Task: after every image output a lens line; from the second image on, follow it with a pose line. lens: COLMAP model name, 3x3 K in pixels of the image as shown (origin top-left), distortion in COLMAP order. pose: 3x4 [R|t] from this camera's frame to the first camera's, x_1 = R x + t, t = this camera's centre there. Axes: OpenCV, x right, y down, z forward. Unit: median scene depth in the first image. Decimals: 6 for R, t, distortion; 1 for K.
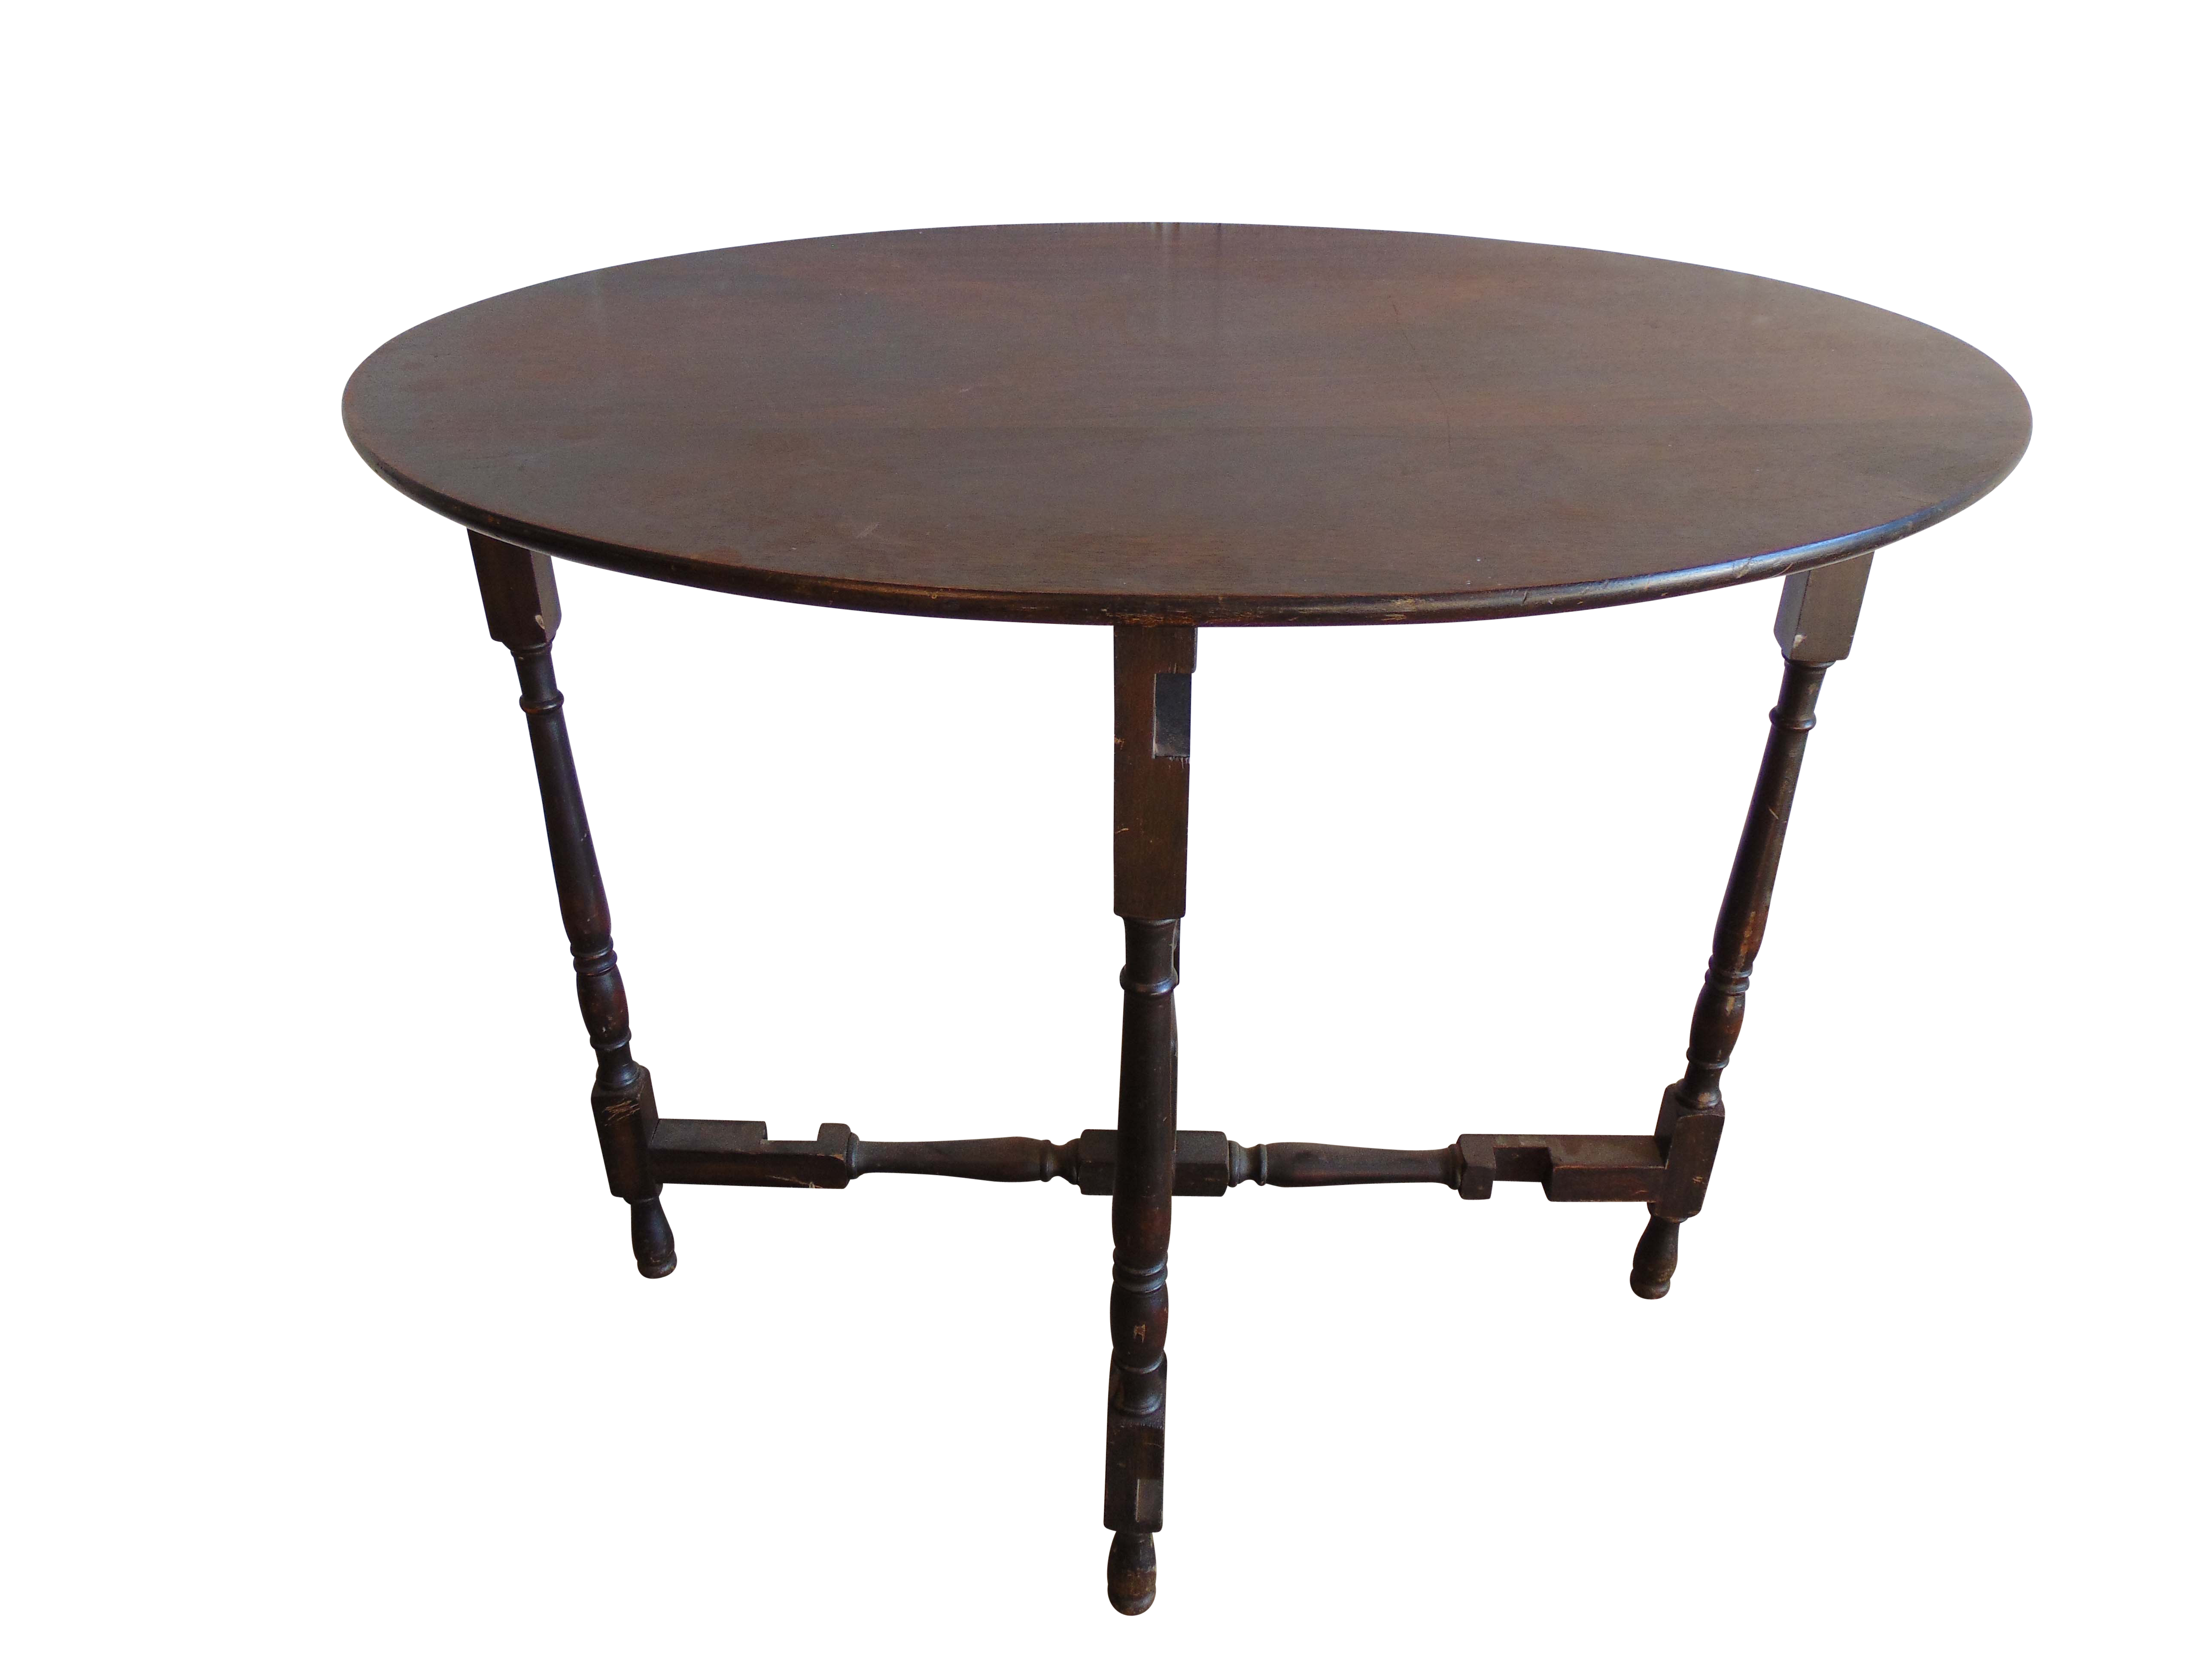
lens RADIAL K [[1663.1, 0, 1100.3], [0, 1663.1, 819.4], [0, 0, 1]] dist [-0.024390, 0.055914]
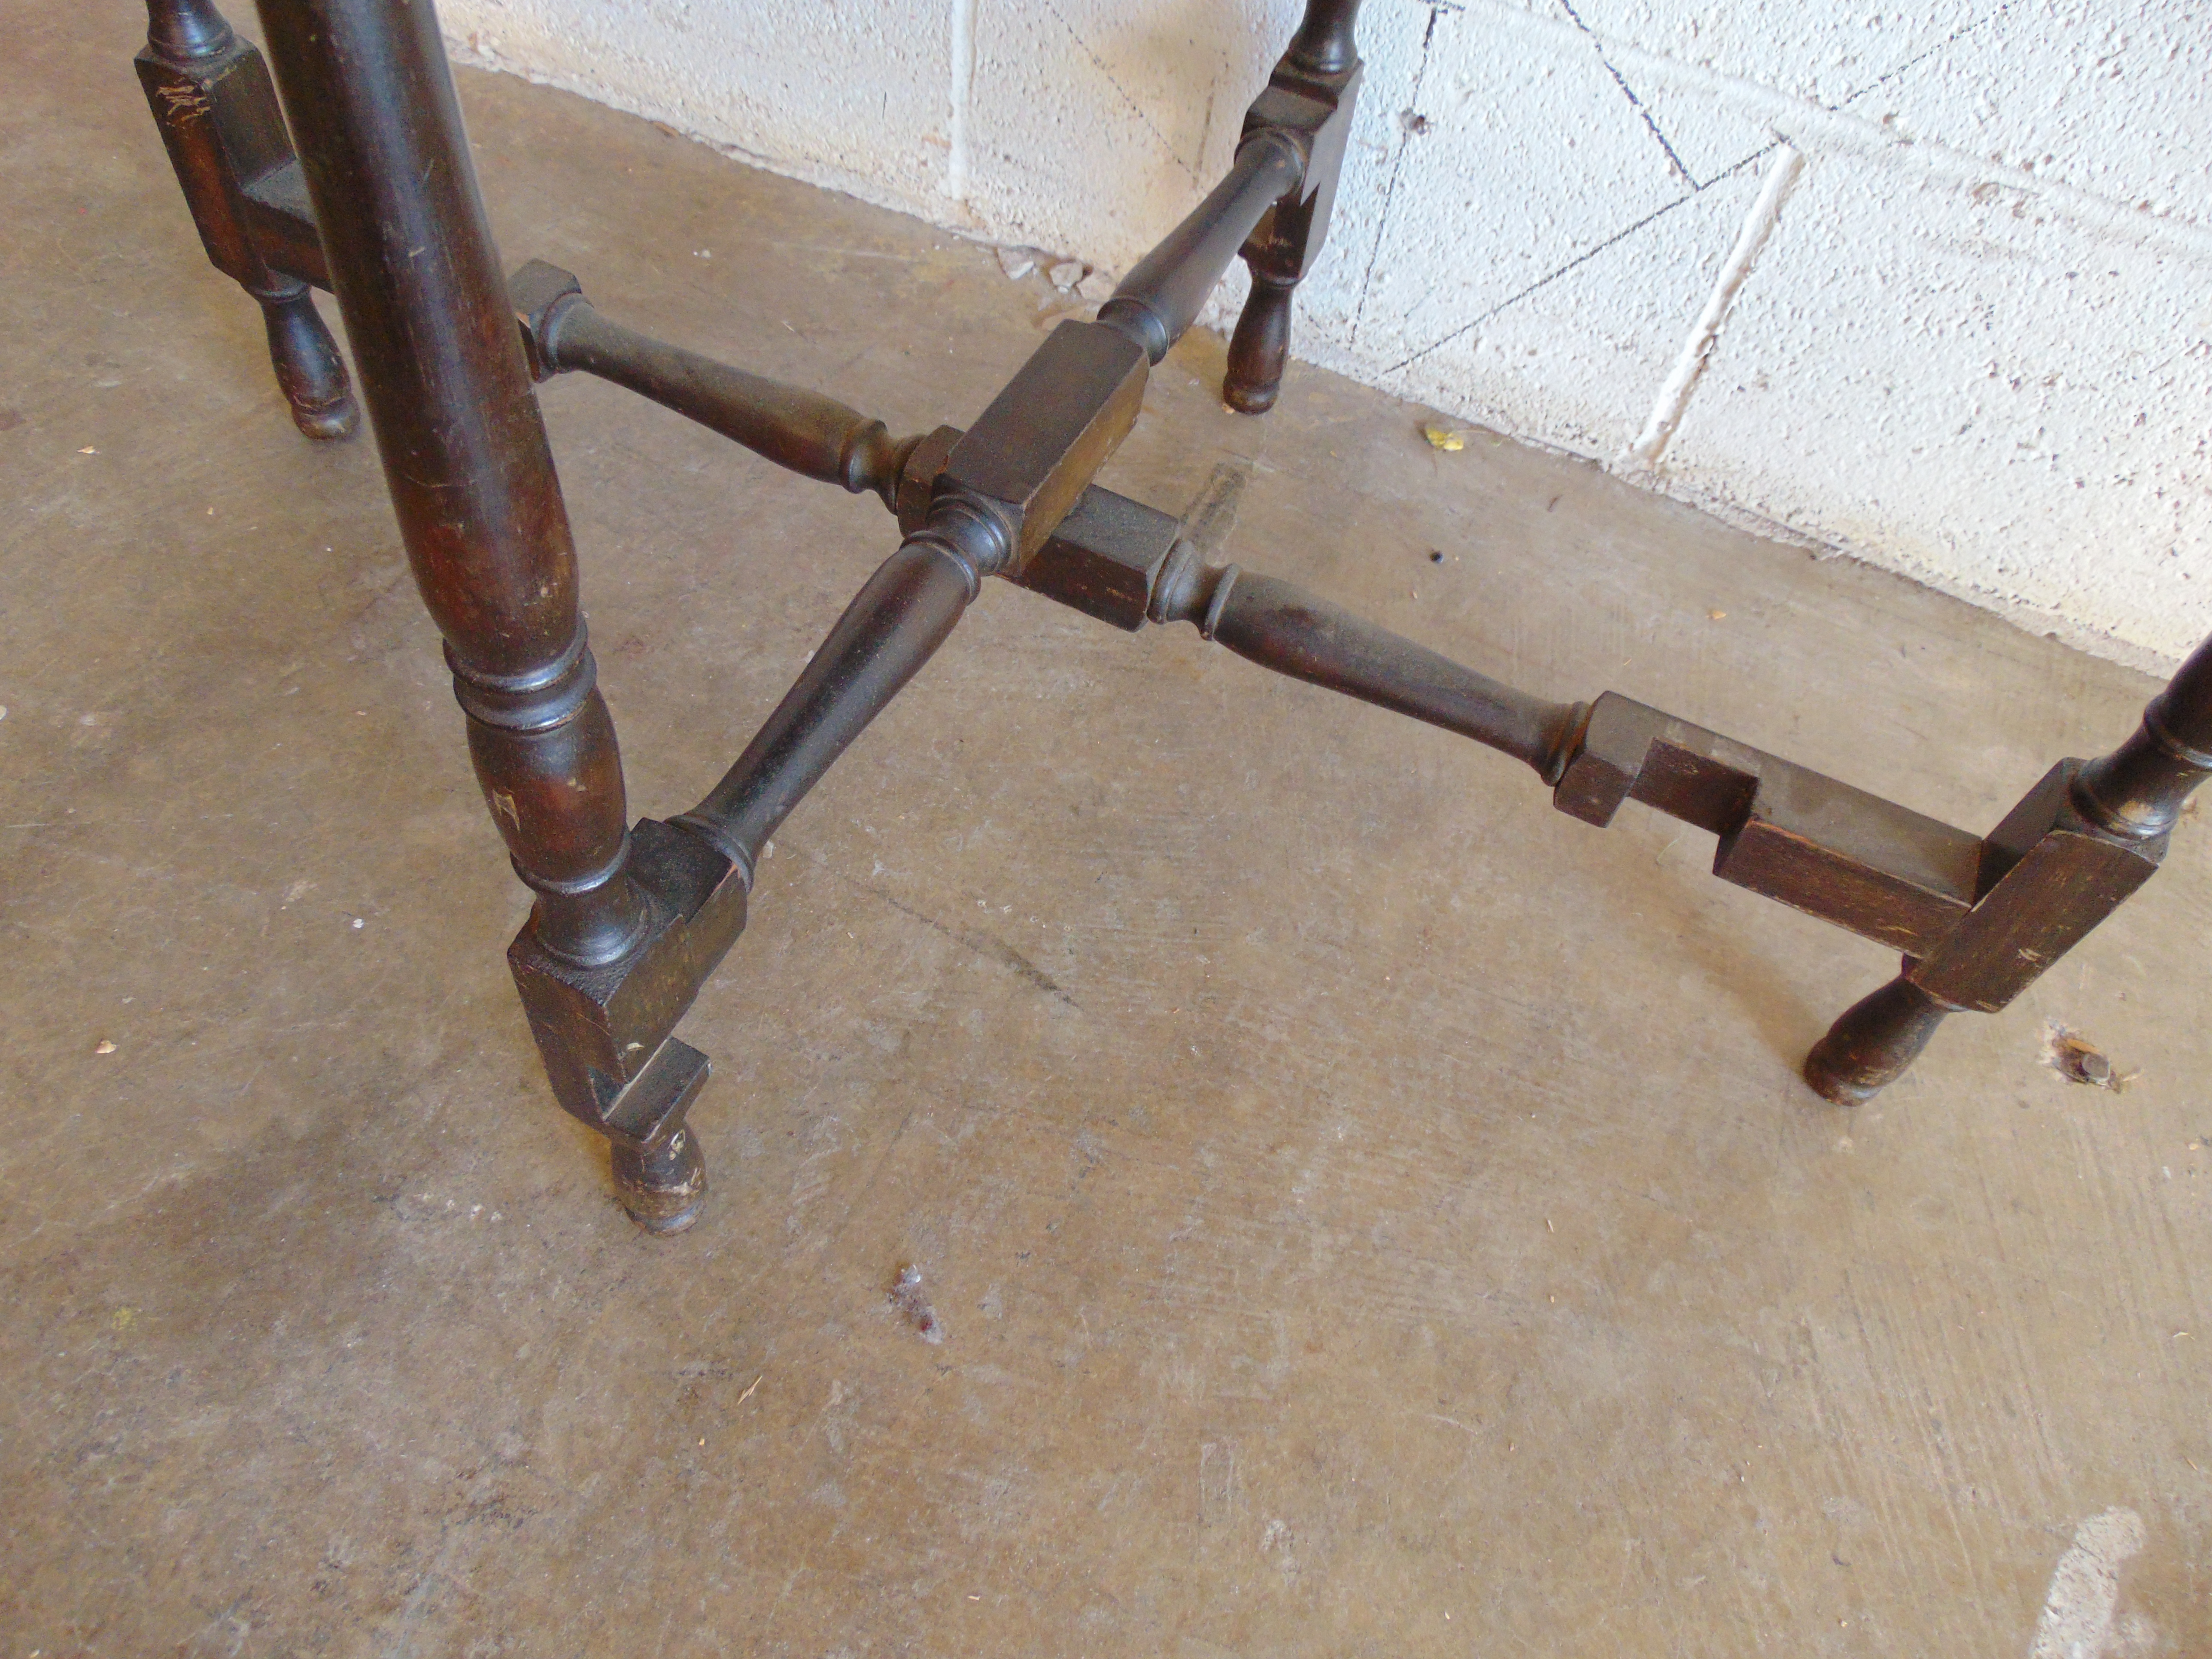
lens RADIAL K [[1663.1, 0, 1097.8], [0, 1663.1, 826.0], [0, 0, 1]] dist [-0.024390, 0.055914]
pose [[0.913247, 0.377701, -0.152711, 0.171673], [-0.298881, 0.875855, 0.378878, 0.081629], [0.276856, -0.300366, 0.912760, 0.492244]]
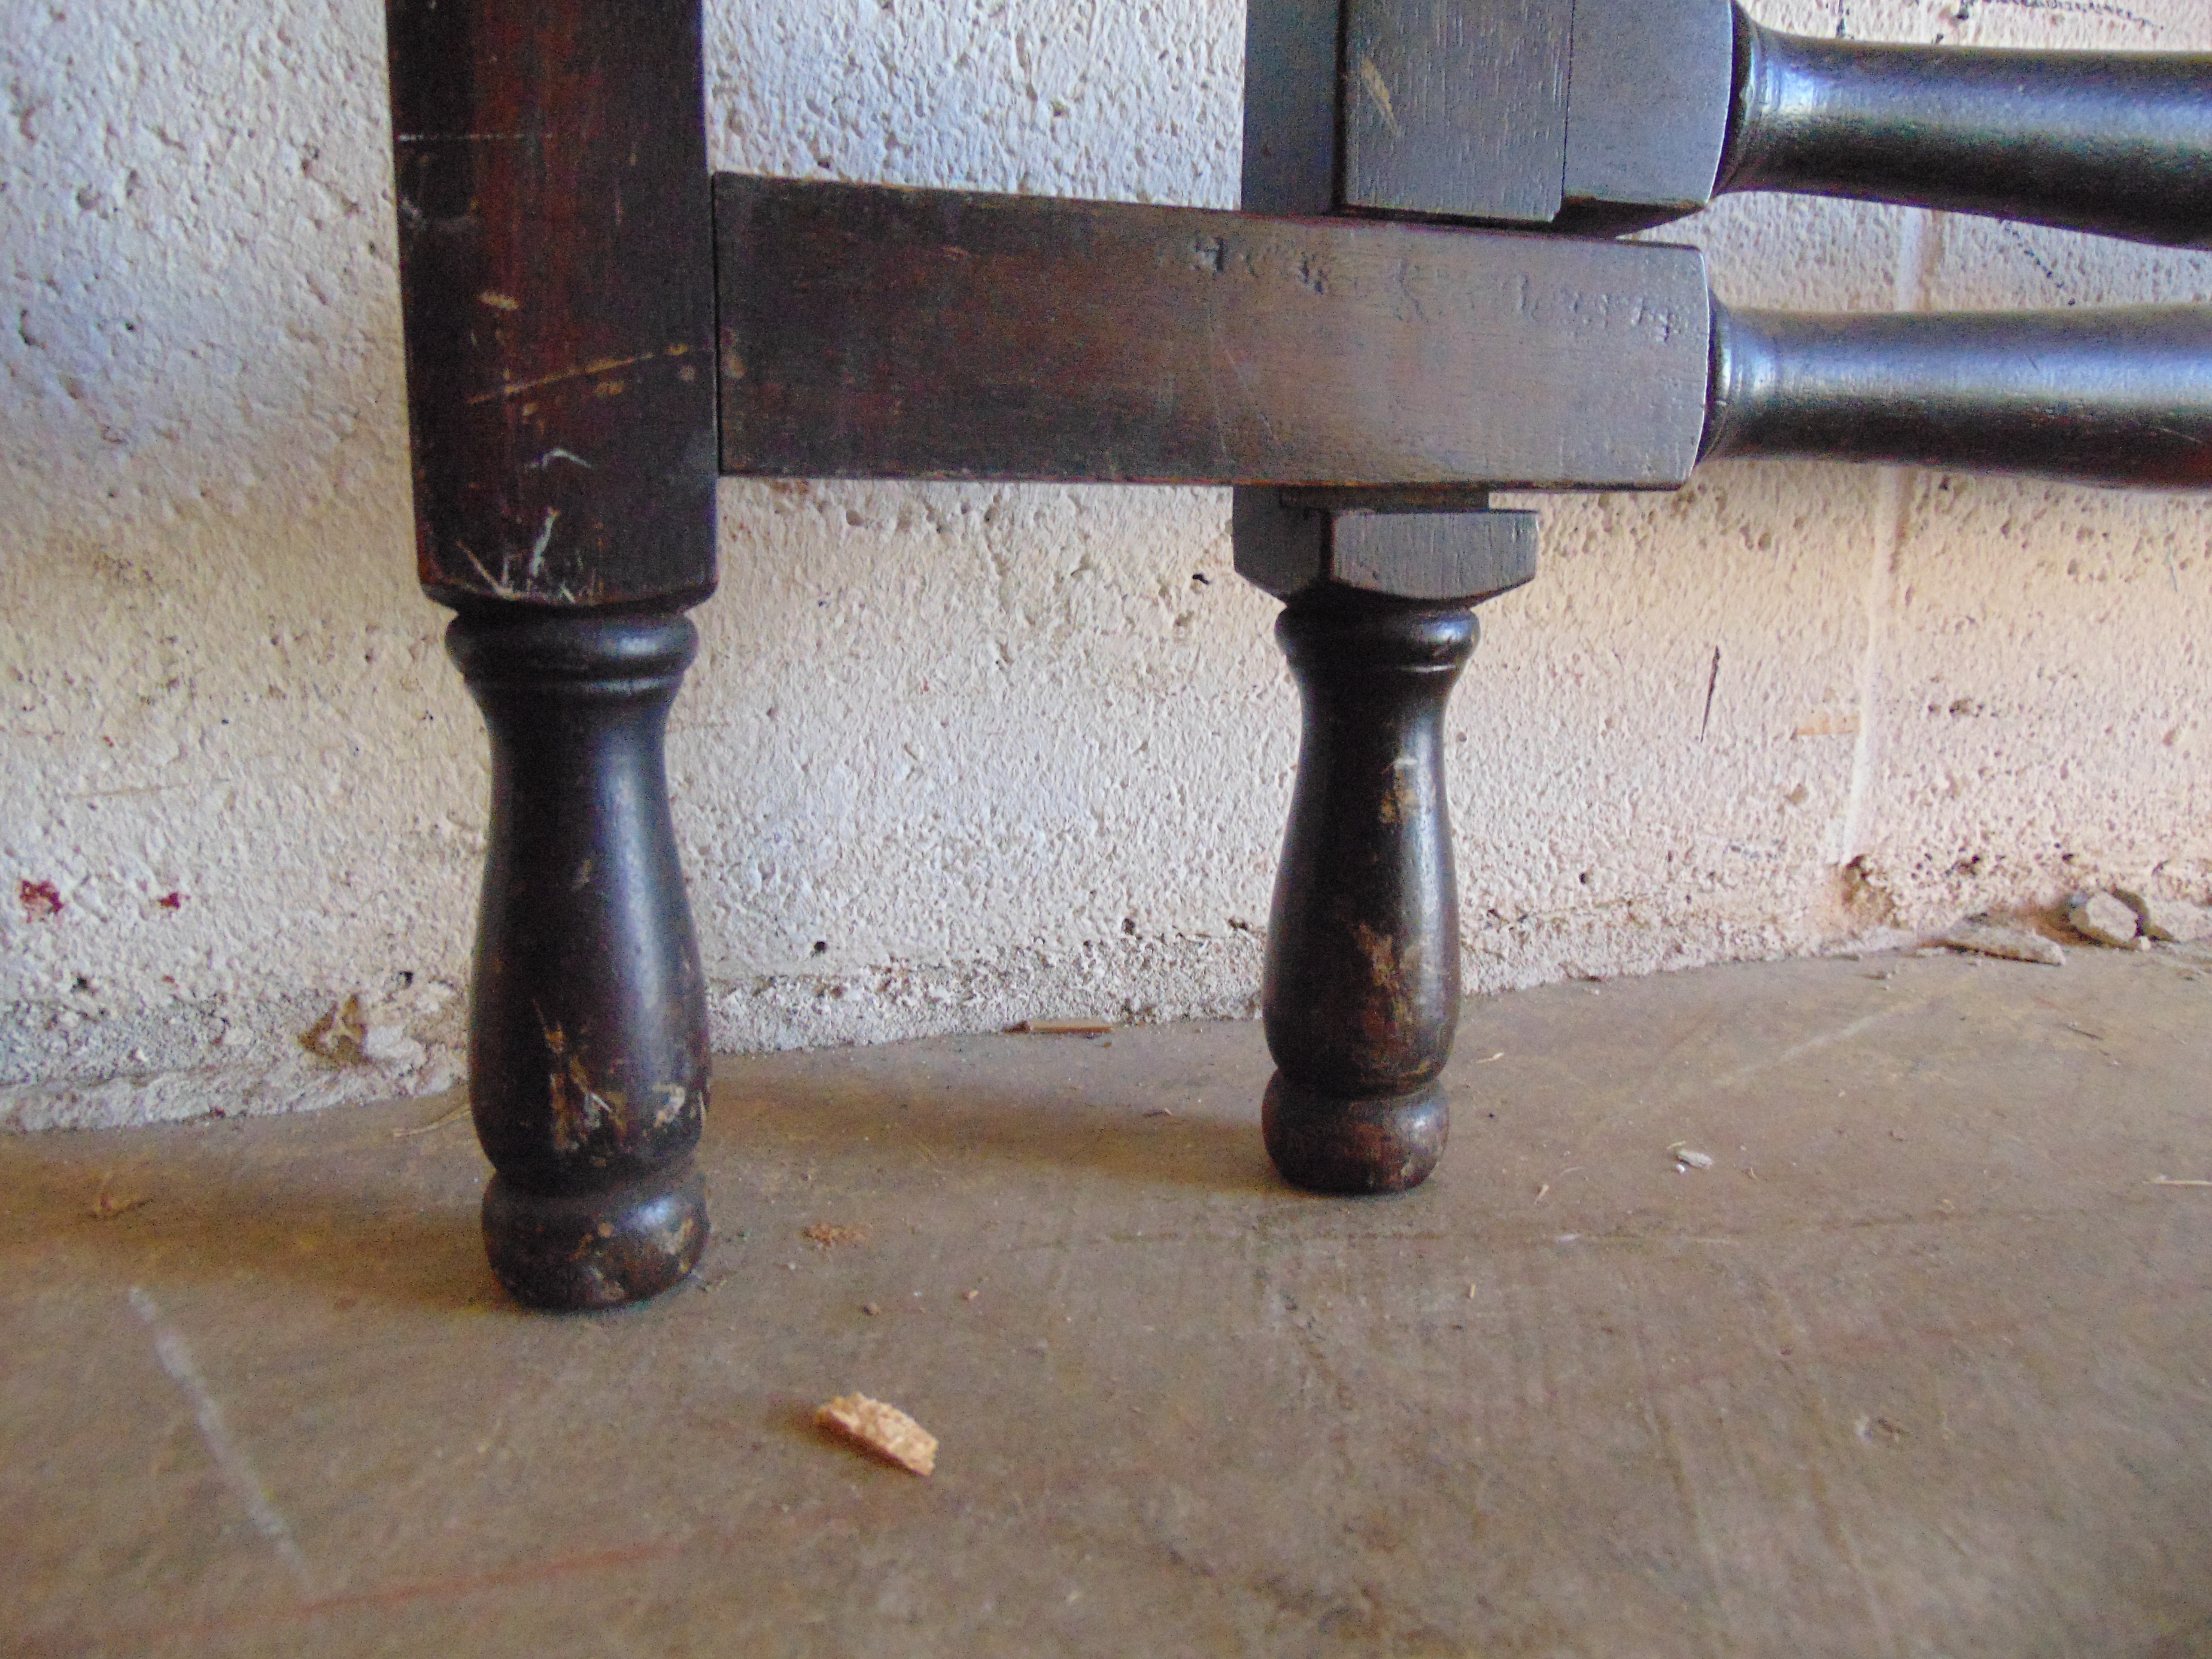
lens RADIAL K [[1663.1, 0, 1090.2], [0, 1663.1, 836.1], [0, 0, 1]] dist [-0.024390, 0.055914]
pose [[0.946715, -0.053729, 0.317559, -0.372799], [0.161197, 0.932651, -0.322766, 0.217375], [-0.278830, 0.356757, 0.891616, 1.037132]]
